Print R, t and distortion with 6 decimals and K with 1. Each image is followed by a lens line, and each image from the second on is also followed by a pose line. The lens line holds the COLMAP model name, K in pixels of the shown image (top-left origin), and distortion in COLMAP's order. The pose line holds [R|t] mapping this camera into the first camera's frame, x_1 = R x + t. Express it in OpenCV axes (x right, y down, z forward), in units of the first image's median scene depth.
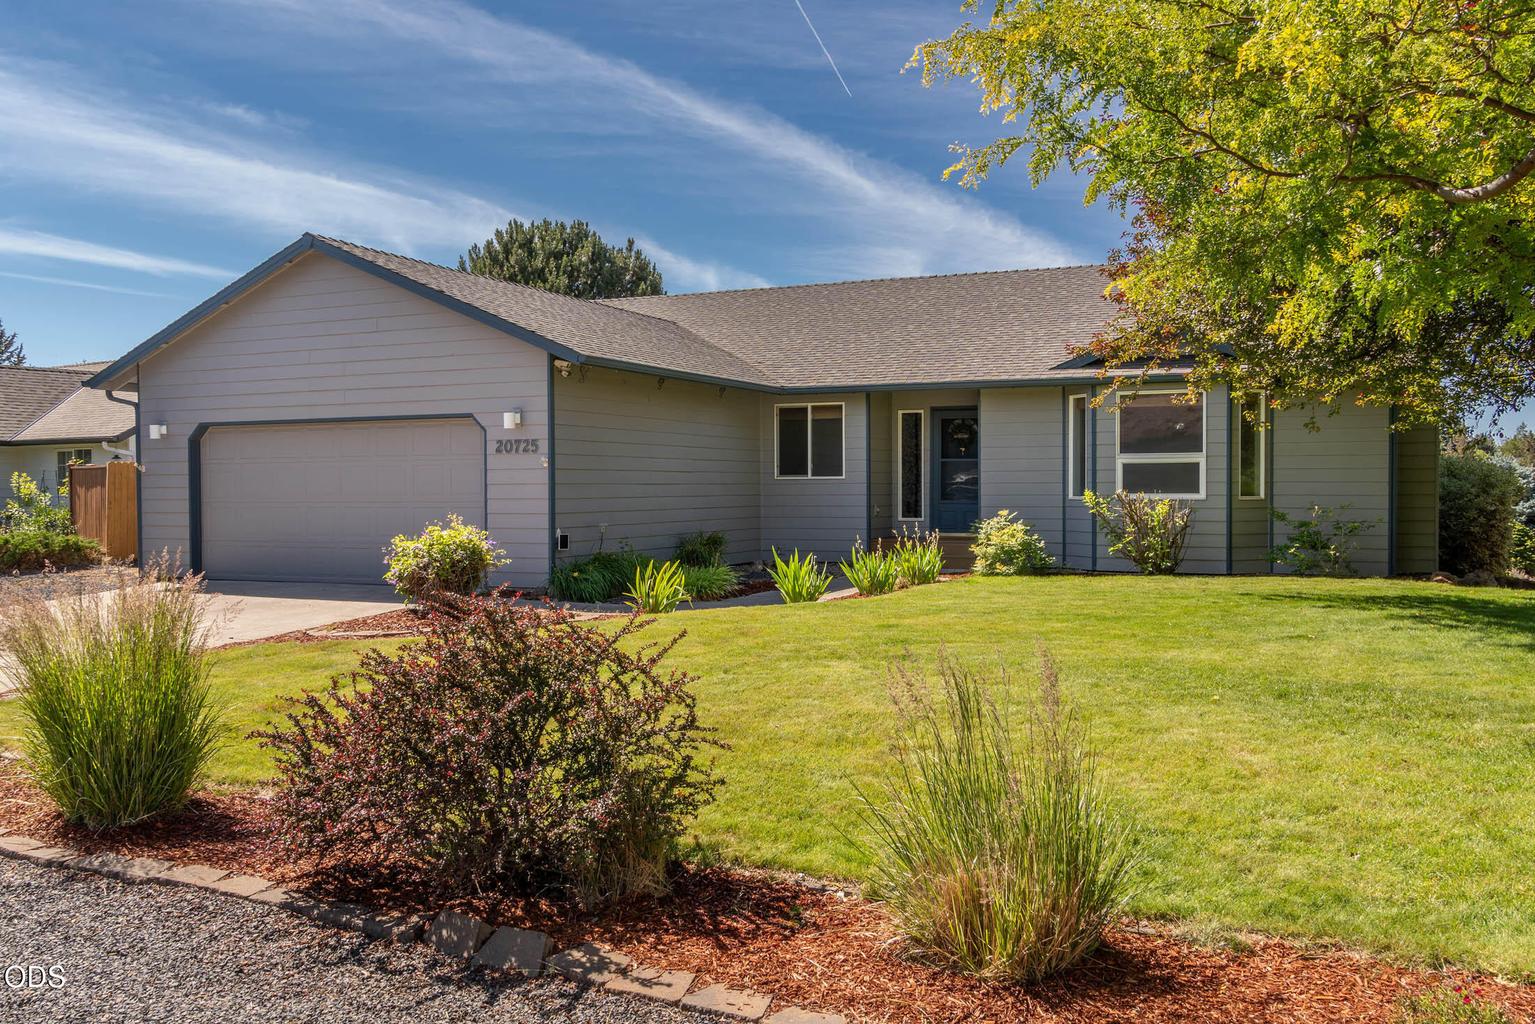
lens RADIAL K [[1325.0, 0, 767.5], [0, 1325.0, 512.0], [0, 0, 1]] dist [0.010863, 0.006756]
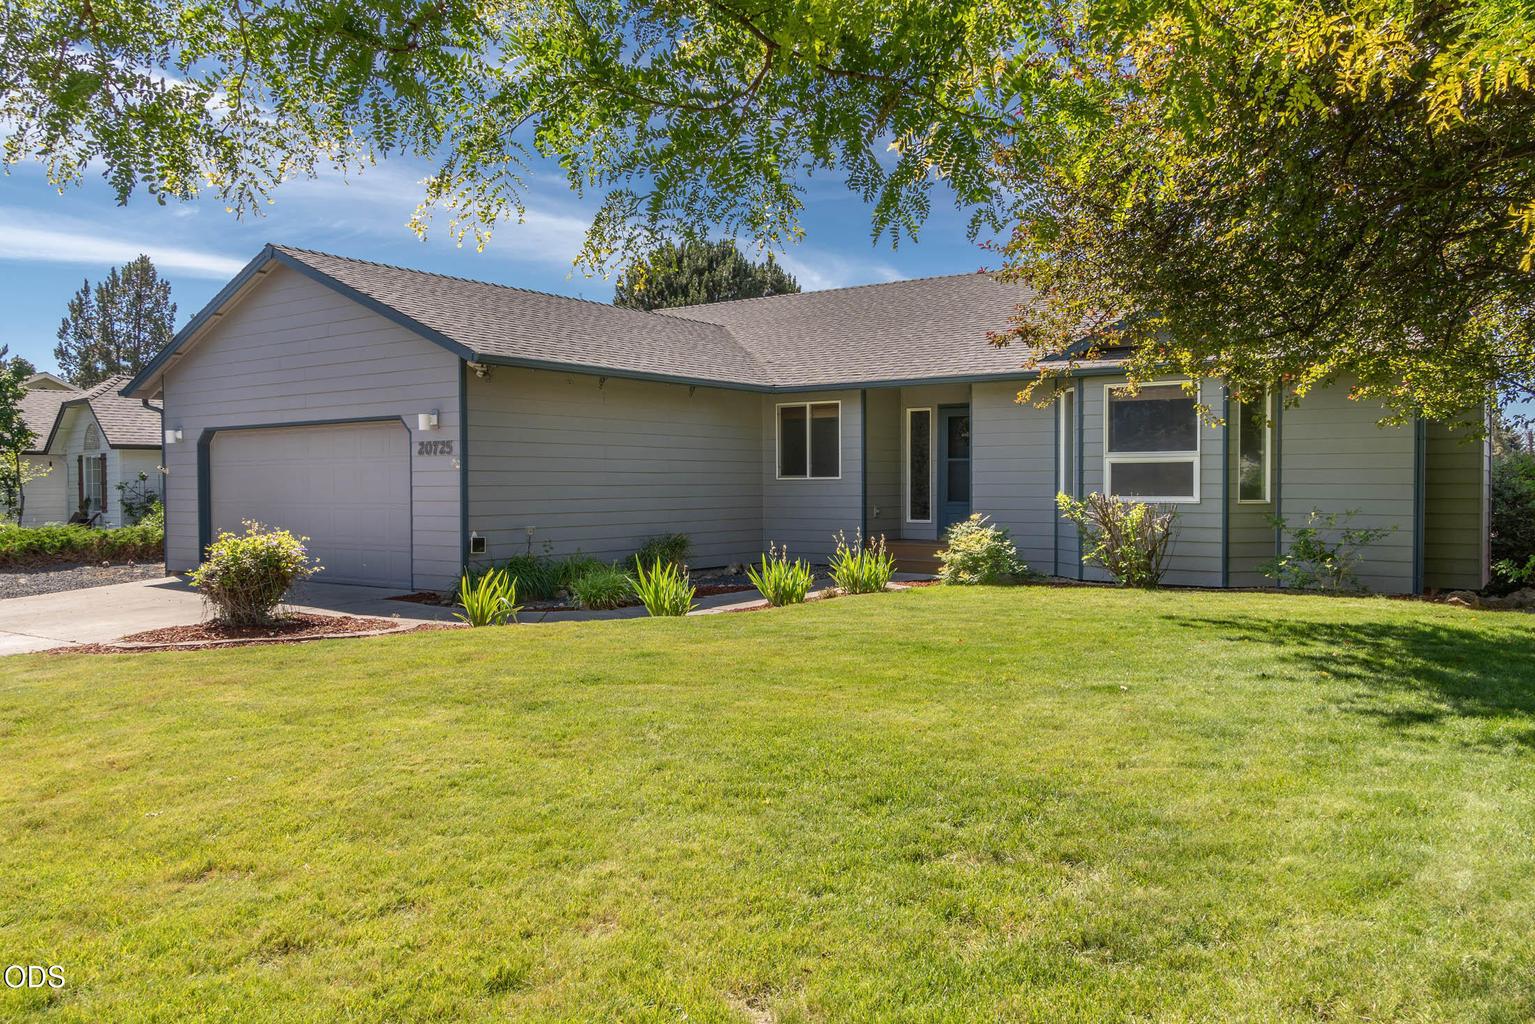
lens RADIAL K [[1166.4, 0, 767.5], [0, 1166.4, 512.0], [0, 0, 1]] dist [-0.009959, -0.003863]
pose [[0.980686, 0.005202, -0.195521, 0.197188], [-0.004006, 0.999971, 0.006511, -0.007423], [0.195550, -0.005602, 0.980678, 0.170416]]
